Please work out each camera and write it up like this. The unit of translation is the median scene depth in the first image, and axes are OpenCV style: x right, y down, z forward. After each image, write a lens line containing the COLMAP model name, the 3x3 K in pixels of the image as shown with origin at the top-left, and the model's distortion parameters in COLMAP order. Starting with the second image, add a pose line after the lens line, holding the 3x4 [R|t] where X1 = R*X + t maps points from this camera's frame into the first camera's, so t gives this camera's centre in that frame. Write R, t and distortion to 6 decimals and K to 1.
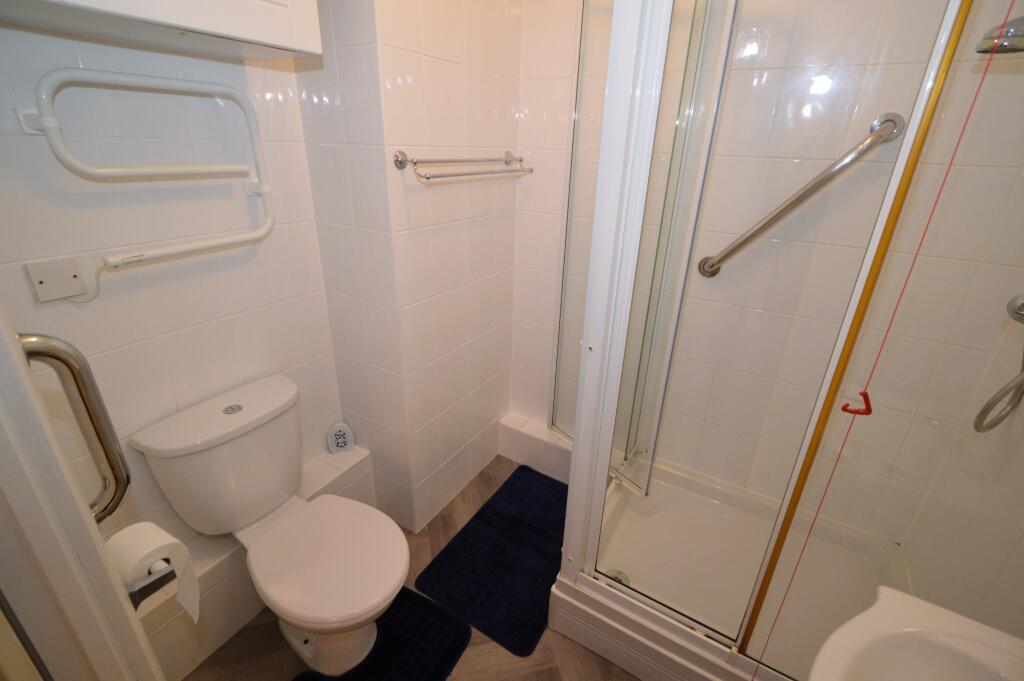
lens RADIAL K [[453.1, 0, 513.1], [0, 453.1, 332.2], [0, 0, 1]] dist [-0.000394, -0.000161]
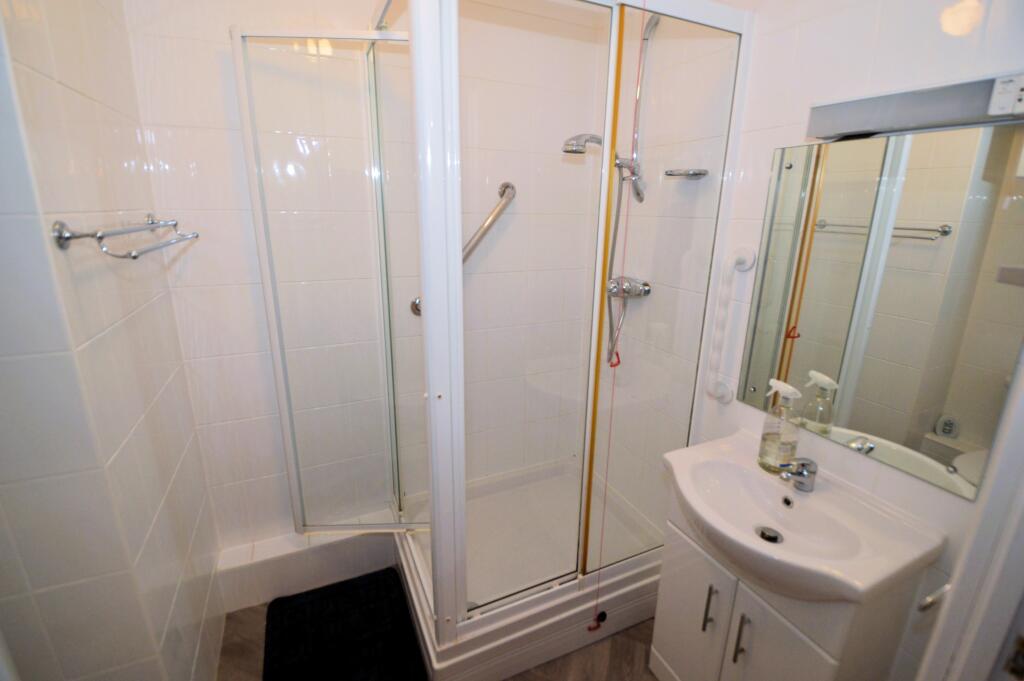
lens RADIAL K [[453.1, 0, 513.1], [0, 453.1, 332.2], [0, 0, 1]] dist [-0.000394, -0.000161]
pose [[0.554918, -0.239592, 0.796656, -0.416783], [0.323877, 0.944295, 0.058394, -0.086751], [-0.766270, 0.225615, 0.601605, 0.174298]]
